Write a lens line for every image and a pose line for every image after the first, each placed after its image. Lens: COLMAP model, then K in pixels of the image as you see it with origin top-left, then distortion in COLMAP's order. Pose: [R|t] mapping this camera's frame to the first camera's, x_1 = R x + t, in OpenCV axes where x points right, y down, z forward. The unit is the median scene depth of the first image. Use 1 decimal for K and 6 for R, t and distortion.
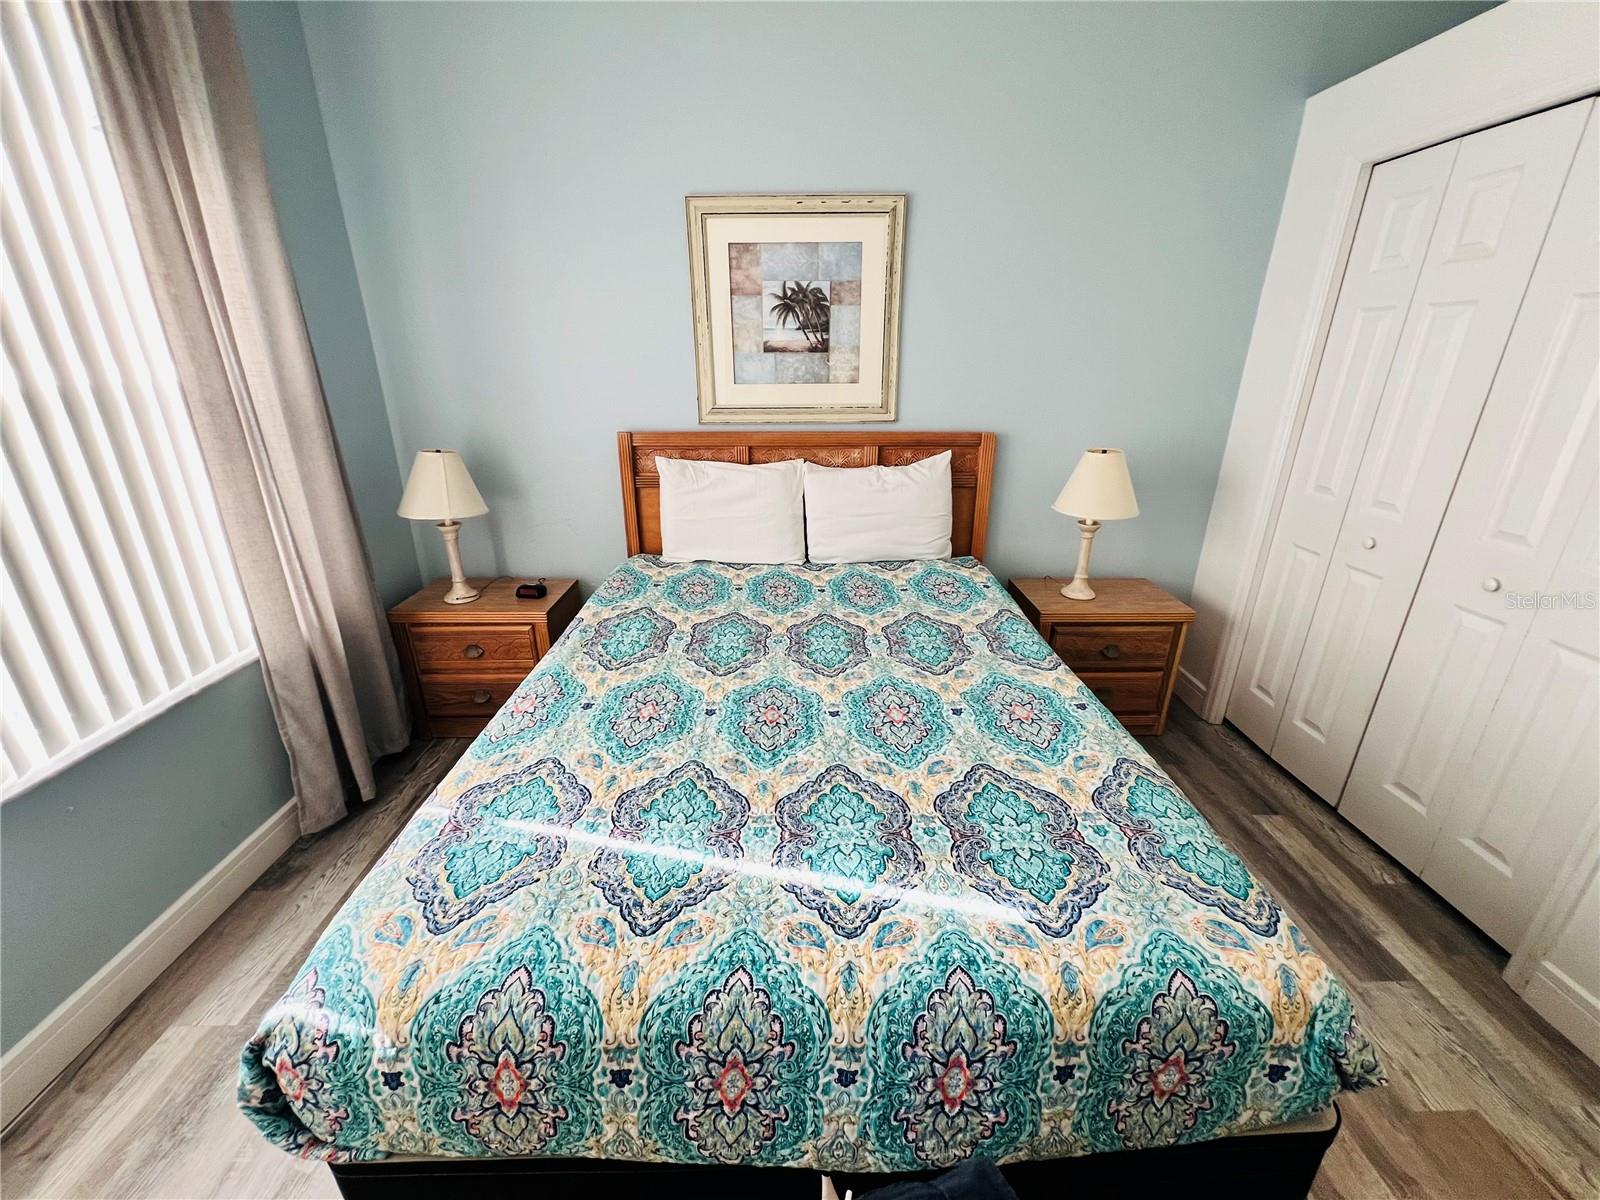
lens RADIAL K [[639.4, 0, 795.2], [0, 639.4, 601.3], [0, 0, 1]] dist [-0.004189, 0.001161]
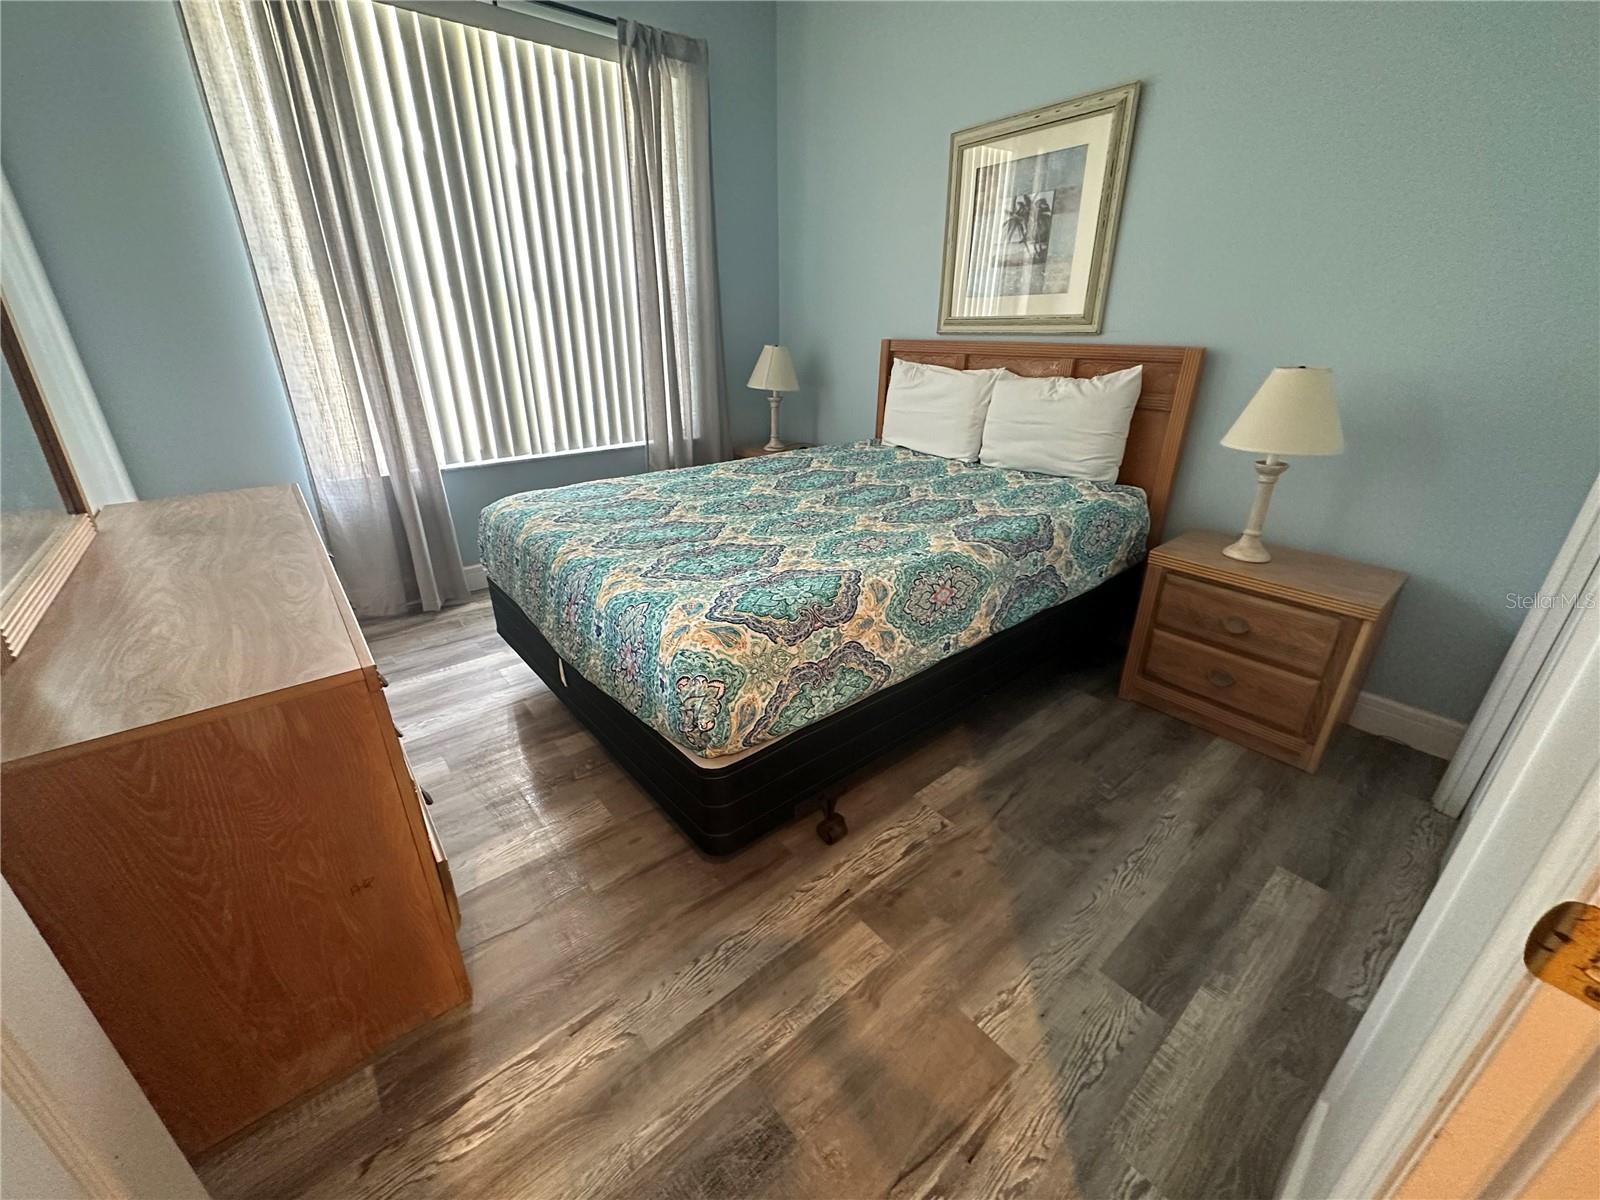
lens RADIAL K [[634.3, 0, 797.7], [0, 634.3, 594.8], [0, 0, 1]] dist [-0.000952, 0.000045]
pose [[0.628601, 0.305559, -0.715188, 0.699016], [-0.282062, 0.946547, 0.156492, 0.072728], [0.724777, 0.103356, 0.681187, 0.063492]]
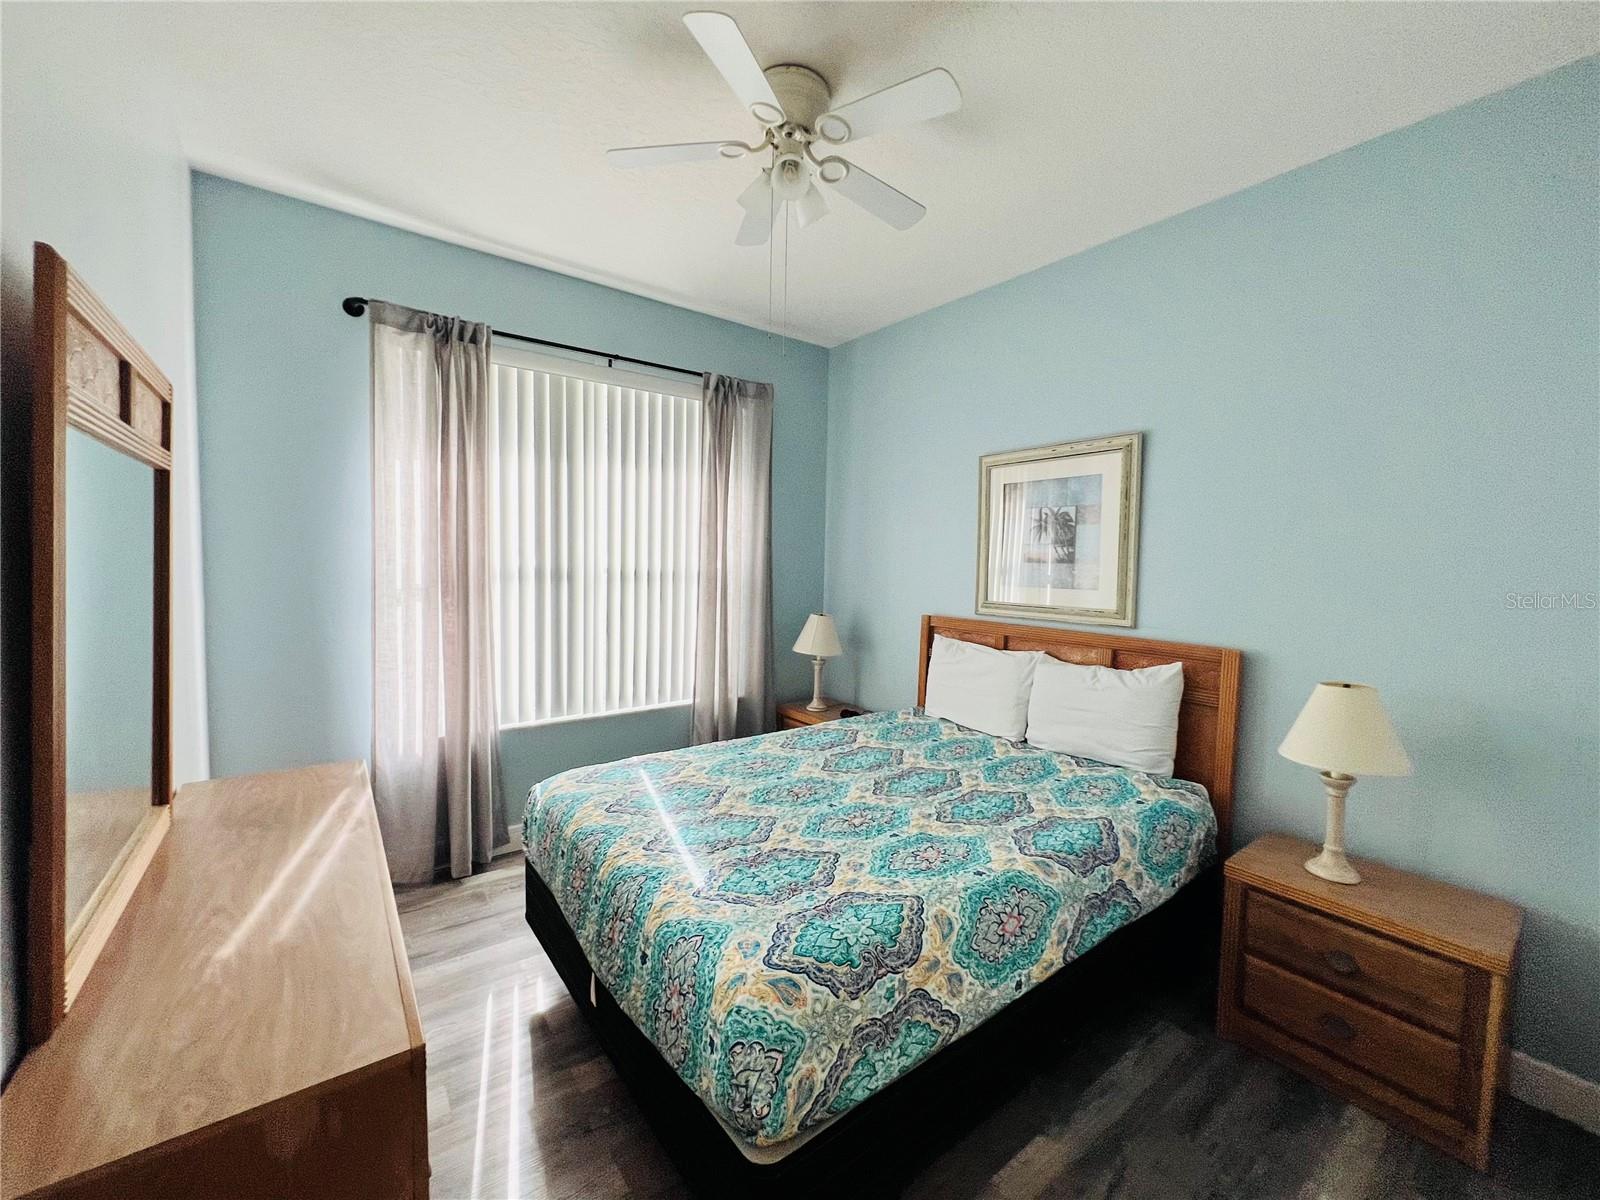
lens RADIAL K [[639.4, 0, 799.7], [0, 639.4, 596.9], [0, 0, 1]] dist [-0.004189, 0.001161]
pose [[0.591489, 0.060831, -0.804015, 0.679377], [-0.308698, 0.938261, -0.156112, -0.005291], [0.744880, 0.340536, 0.573750, 0.006105]]
